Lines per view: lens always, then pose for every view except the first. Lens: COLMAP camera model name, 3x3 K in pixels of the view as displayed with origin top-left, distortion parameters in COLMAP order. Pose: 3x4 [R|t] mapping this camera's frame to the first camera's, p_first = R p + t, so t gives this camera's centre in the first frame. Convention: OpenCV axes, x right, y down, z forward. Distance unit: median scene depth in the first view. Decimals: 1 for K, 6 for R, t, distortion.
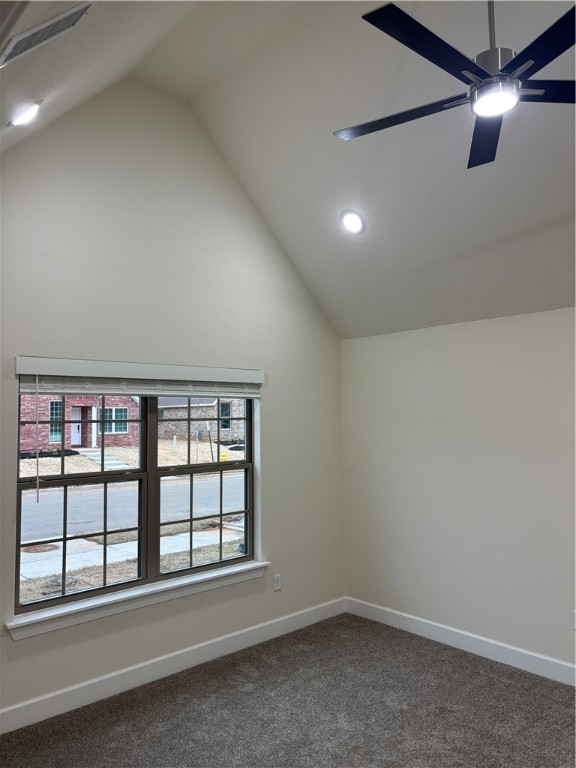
lens RADIAL K [[576.5, 0, 263.0], [0, 576.5, 380.1], [0, 0, 1]] dist [0.028064, -0.020519]
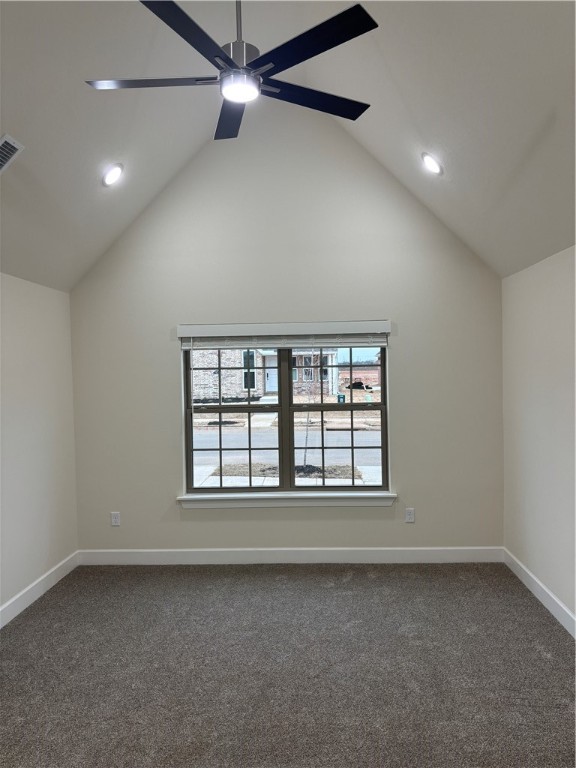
lens RADIAL K [[556.4, 0, 301.9], [0, 556.4, 370.5], [0, 0, 1]] dist [0.024115, -0.001514]
pose [[0.716555, -0.005562, -0.697508, 0.687951], [0.053263, 0.997485, 0.046762, 0.021273], [0.695494, -0.070659, 0.715050, 0.143731]]
